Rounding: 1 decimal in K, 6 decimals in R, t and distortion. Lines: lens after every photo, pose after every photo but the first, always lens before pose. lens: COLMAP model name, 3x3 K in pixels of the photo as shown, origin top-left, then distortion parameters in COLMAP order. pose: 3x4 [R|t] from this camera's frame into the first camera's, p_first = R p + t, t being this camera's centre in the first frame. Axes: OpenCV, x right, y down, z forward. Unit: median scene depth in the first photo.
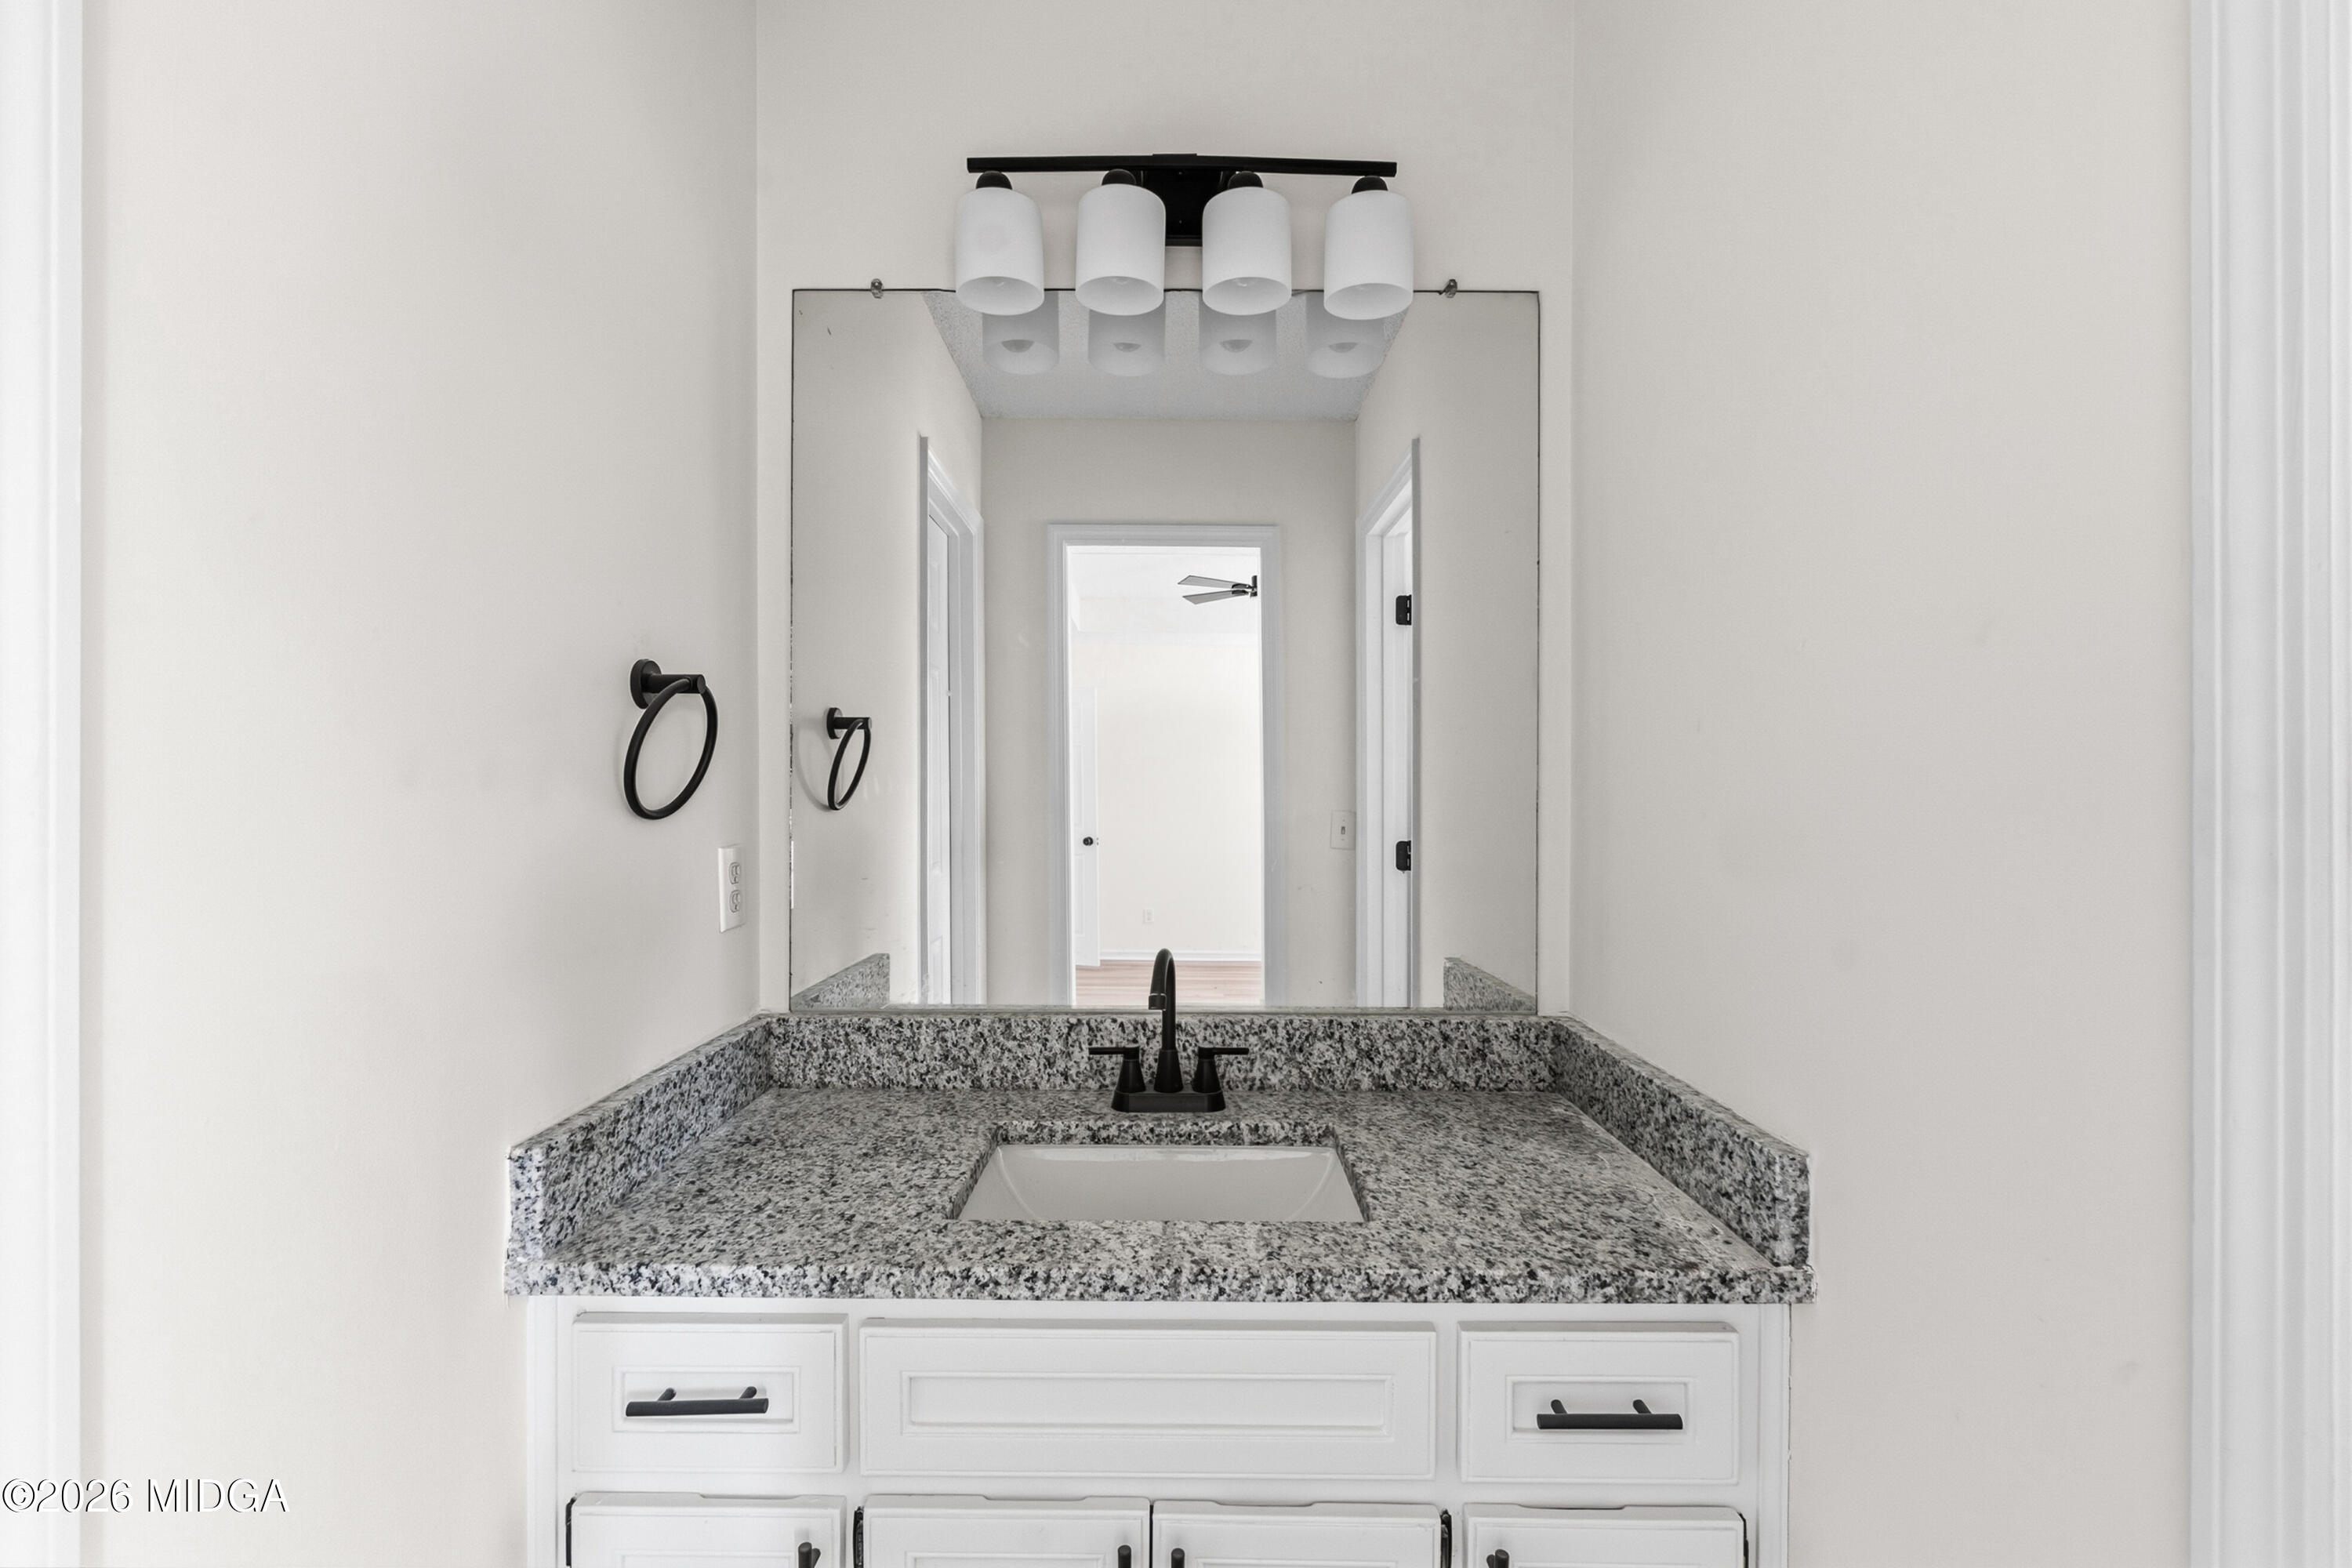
lens RADIAL K [[1028.3, 0, 1161.1], [0, 1028.3, 787.6], [0, 0, 1]] dist [-0.006634, 0.000175]
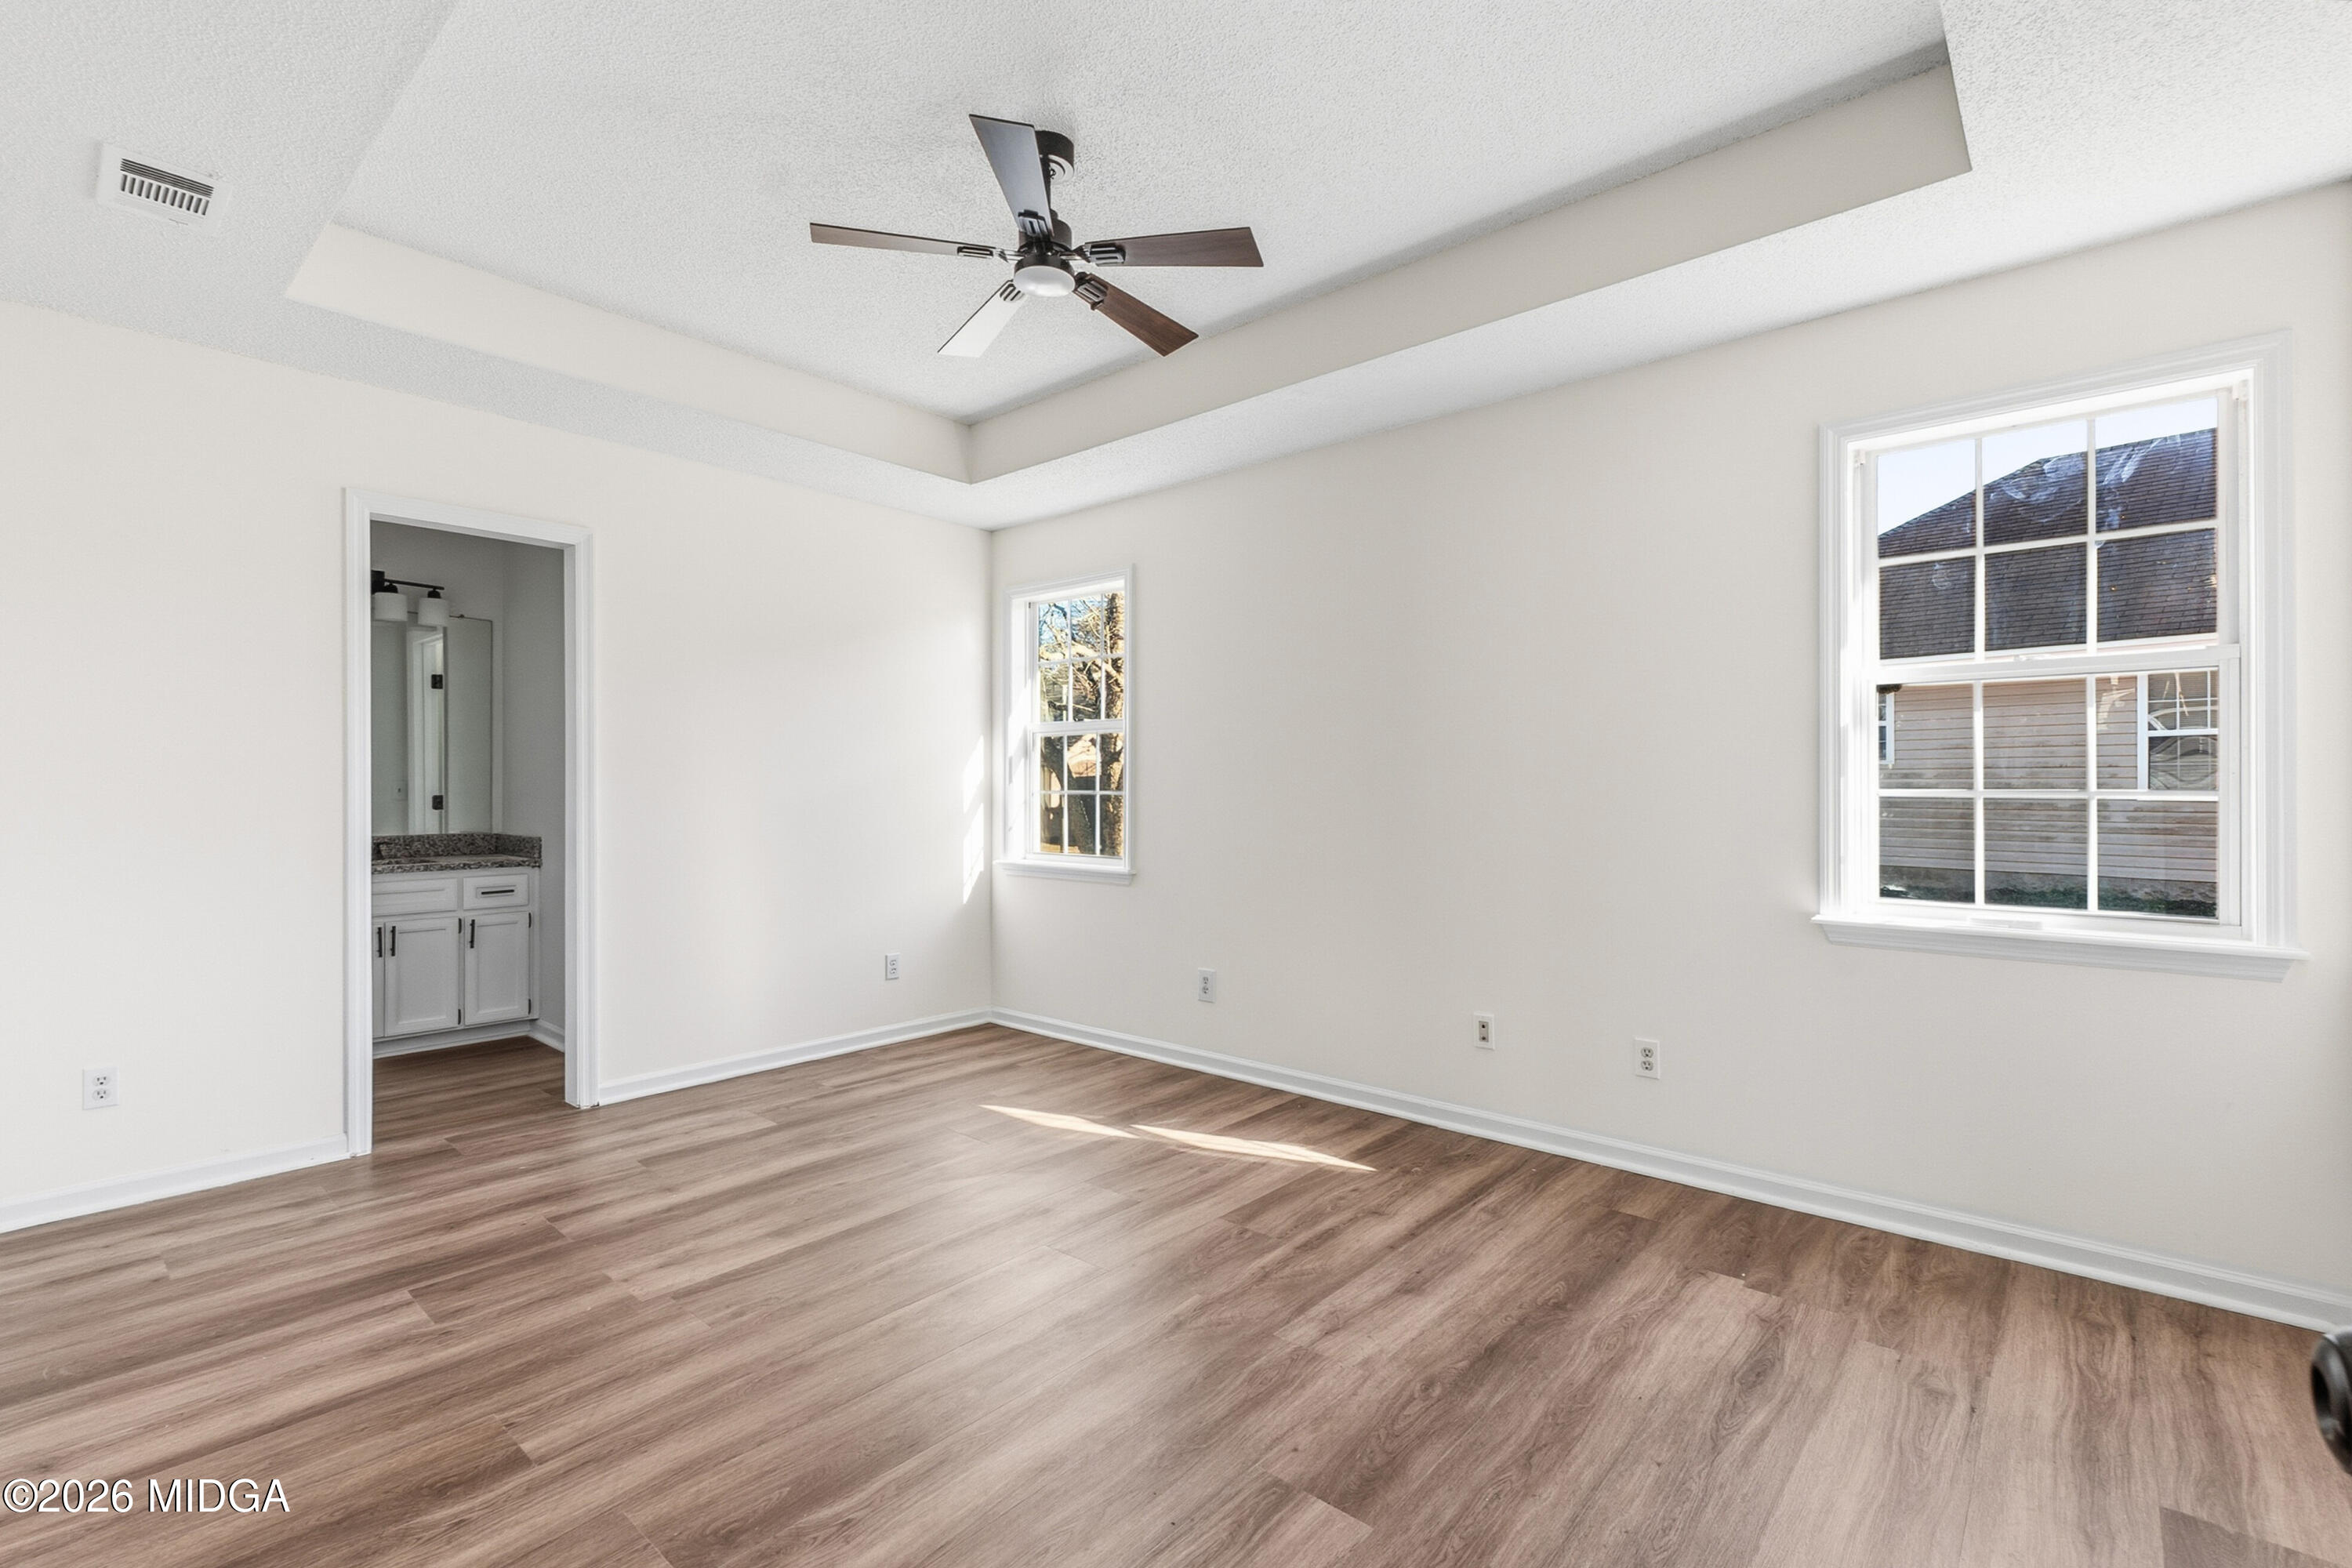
lens RADIAL K [[1008.0, 0, 1176.0], [0, 1008.0, 784.0], [0, 0, 1]] dist [0.001638, 0.000374]
pose [[0.633165, 0.000956, 0.774016, -0.839602], [-0.009099, 0.999939, 0.006208, 0.011516], [-0.773963, -0.010974, 0.633135, -3.062983]]
